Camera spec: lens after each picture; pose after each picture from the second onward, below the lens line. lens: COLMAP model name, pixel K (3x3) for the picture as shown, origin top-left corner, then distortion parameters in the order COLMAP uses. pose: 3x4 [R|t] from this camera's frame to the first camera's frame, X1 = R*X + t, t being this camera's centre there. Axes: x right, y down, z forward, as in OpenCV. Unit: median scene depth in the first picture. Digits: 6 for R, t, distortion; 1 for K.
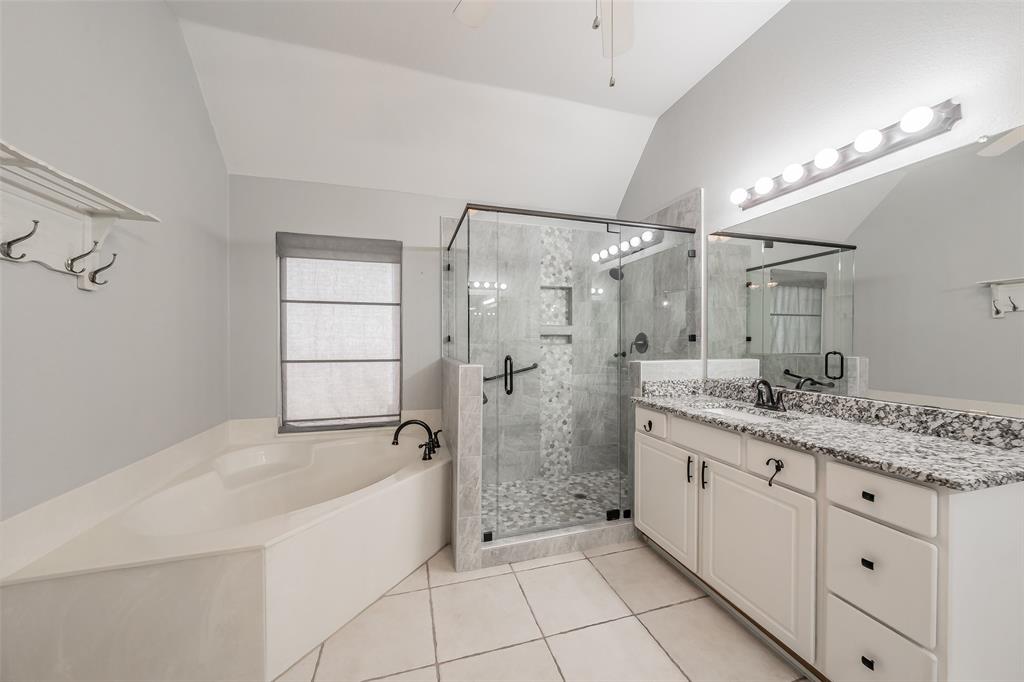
lens RADIAL K [[362.1, 0, 513.6], [0, 362.1, 336.4], [0, 0, 1]] dist [-0.006335, -0.000097]
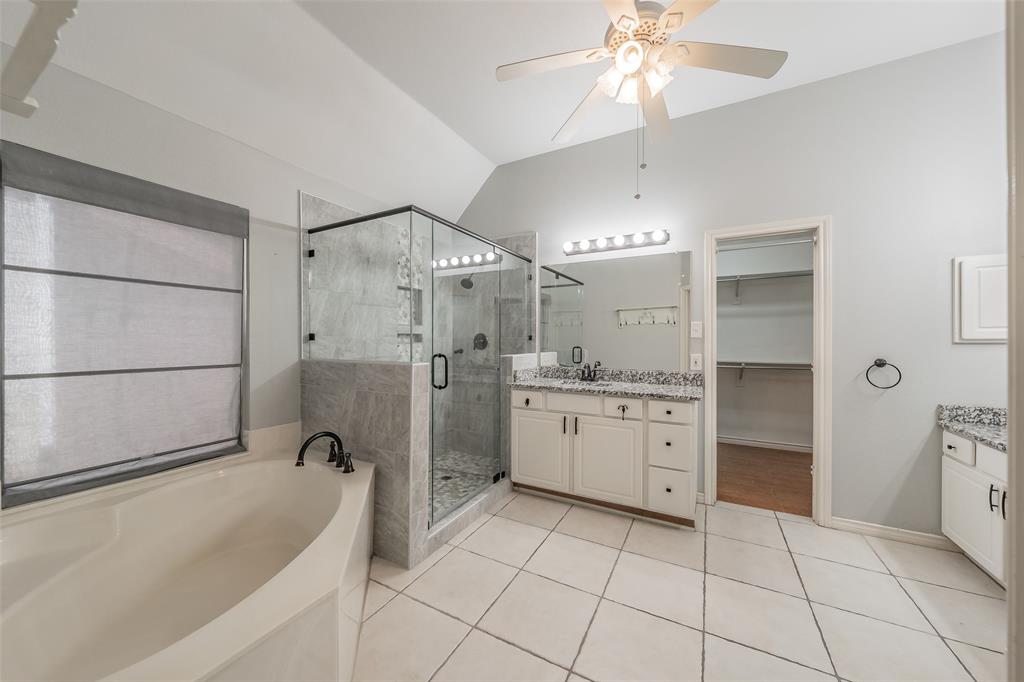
lens RADIAL K [[362.1, 0, 515.7], [0, 362.1, 332.4], [0, 0, 1]] dist [-0.006335, -0.000097]
pose [[0.693138, 0.015254, 0.720643, -0.548697], [-0.010165, 0.999883, -0.011387, 0.000355], [-0.720733, 0.000567, 0.693212, 0.072748]]
